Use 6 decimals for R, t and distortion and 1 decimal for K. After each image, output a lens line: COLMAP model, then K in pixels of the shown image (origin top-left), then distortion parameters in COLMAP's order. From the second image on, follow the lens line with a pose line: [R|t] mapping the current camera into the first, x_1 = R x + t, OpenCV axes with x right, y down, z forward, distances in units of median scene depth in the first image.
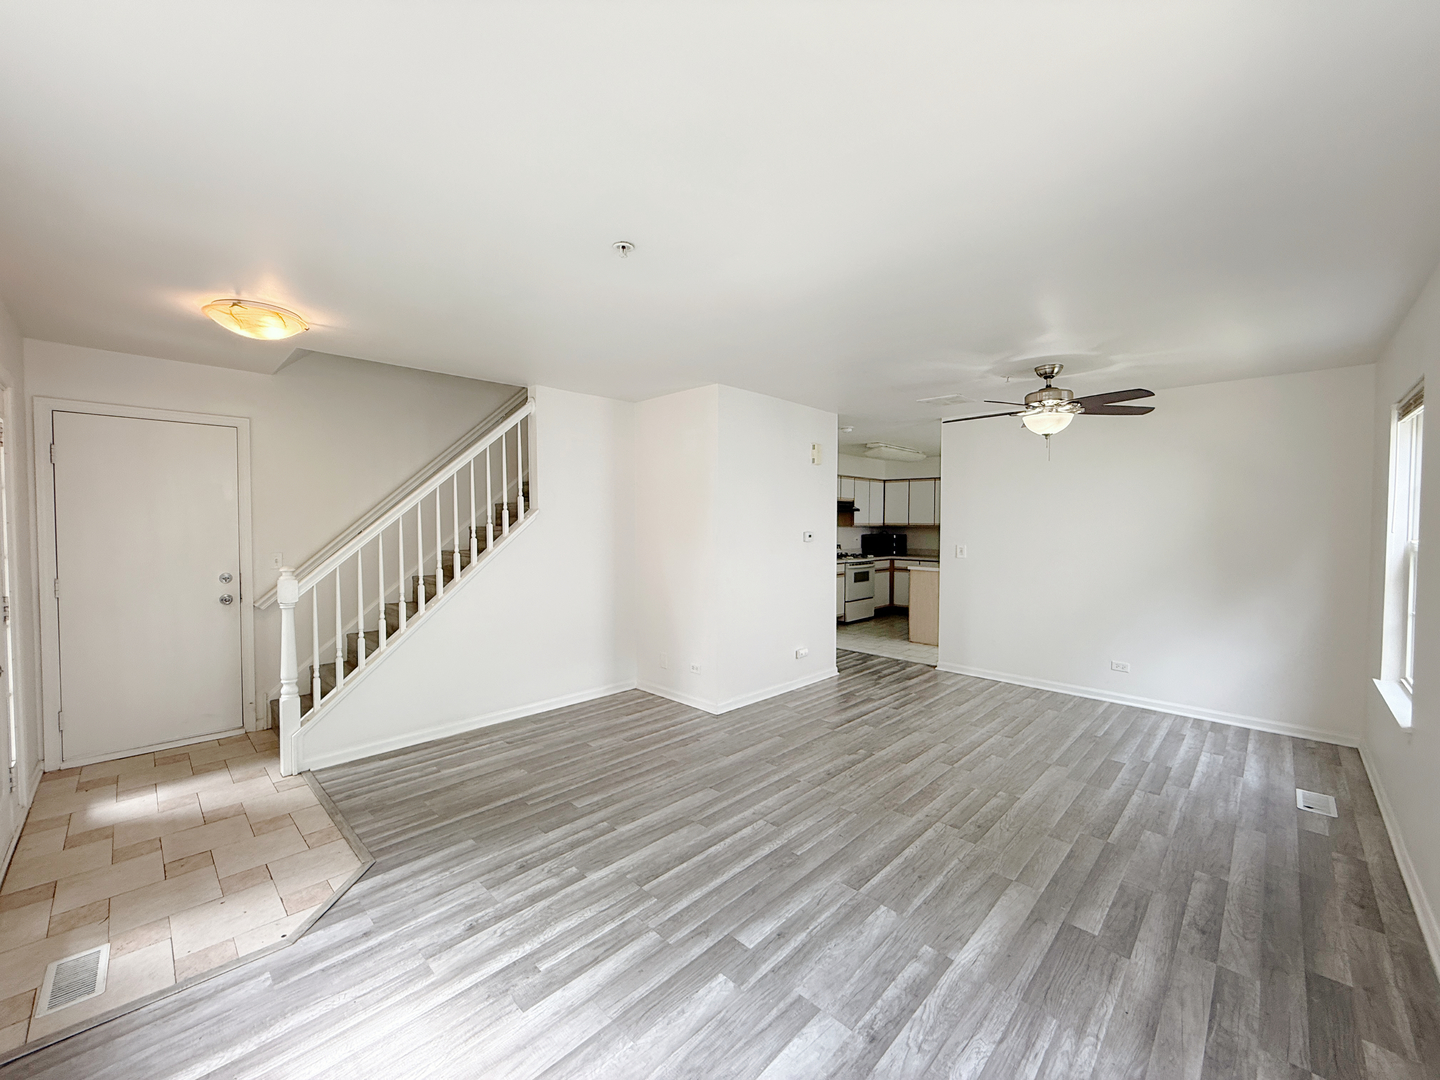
lens RADIAL K [[573.8, 0, 714.1], [0, 573.8, 537.3], [0, 0, 1]] dist [-0.002120, 0.000468]
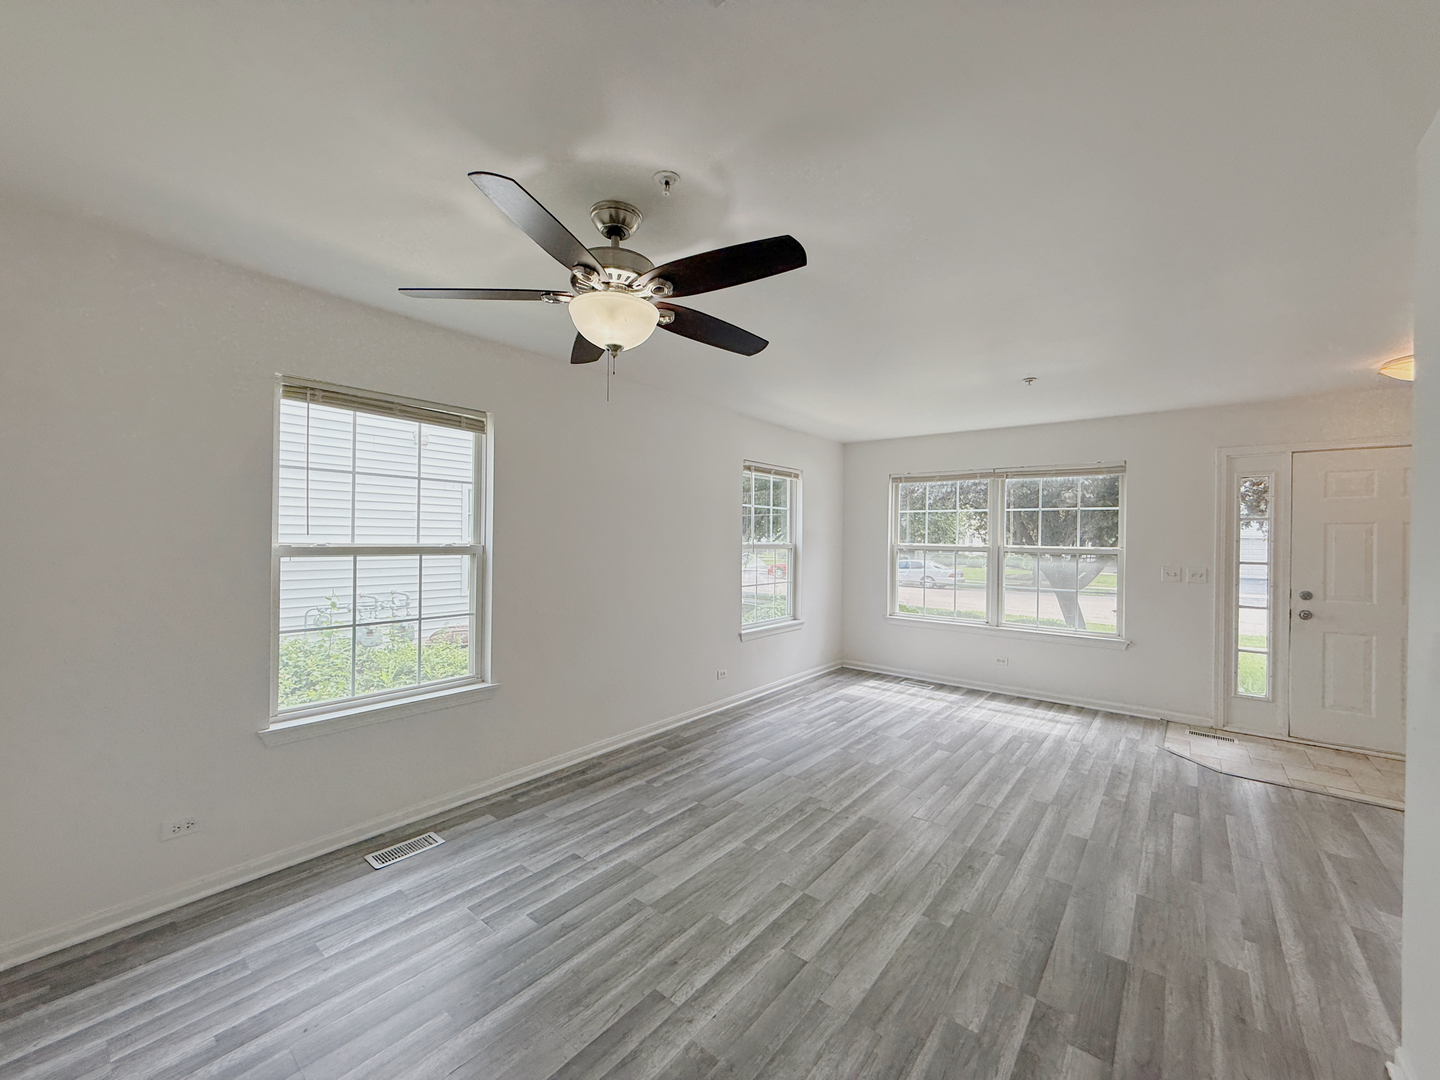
lens RADIAL K [[573.8, 0, 714.1], [0, 573.8, 537.3], [0, 0, 1]] dist [-0.002120, 0.000468]
pose [[-0.995947, -0.014695, -0.088731, 0.814557], [-0.017386, 0.999410, 0.029626, -0.050085], [0.088243, 0.031049, -0.995615, 2.287547]]
